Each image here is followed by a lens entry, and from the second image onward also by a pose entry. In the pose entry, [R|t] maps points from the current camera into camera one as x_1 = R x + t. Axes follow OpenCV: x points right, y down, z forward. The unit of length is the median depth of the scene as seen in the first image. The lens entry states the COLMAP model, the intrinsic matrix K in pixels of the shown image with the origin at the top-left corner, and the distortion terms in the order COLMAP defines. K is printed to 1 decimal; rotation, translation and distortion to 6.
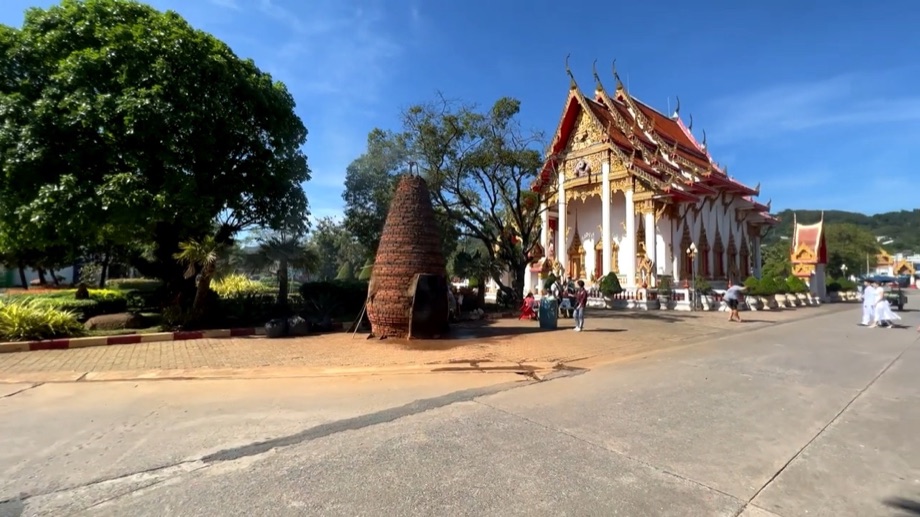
lens RADIAL K [[397.8, 0, 461.6], [0, 397.8, 258.4], [0, 0, 1]] dist [0.002714, -0.000255]
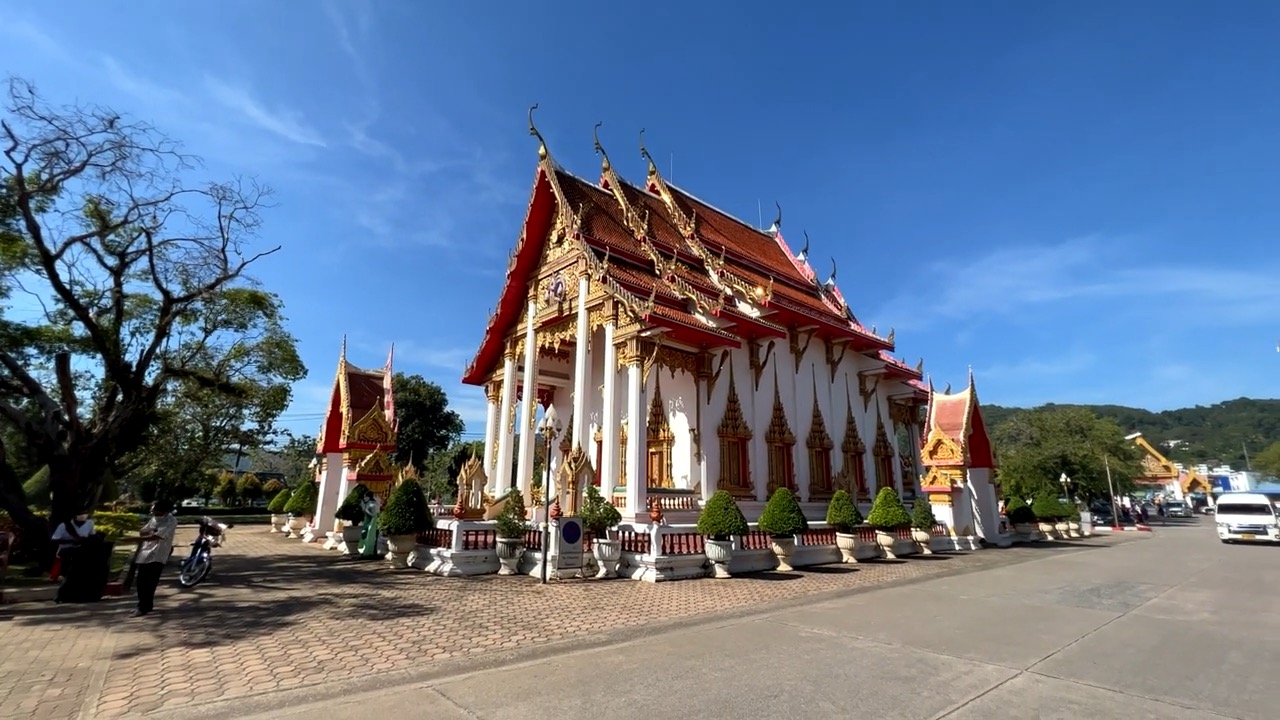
lens RADIAL K [[553.4, 0, 639.0], [0, 553.4, 361.3], [0, 0, 1]] dist [0.002714, -0.000255]
pose [[0.998999, 0.012550, 0.042934, 0.386332], [-0.004136, 0.981636, -0.190718, 0.014883], [-0.044539, 0.190350, 0.980705, 0.260037]]
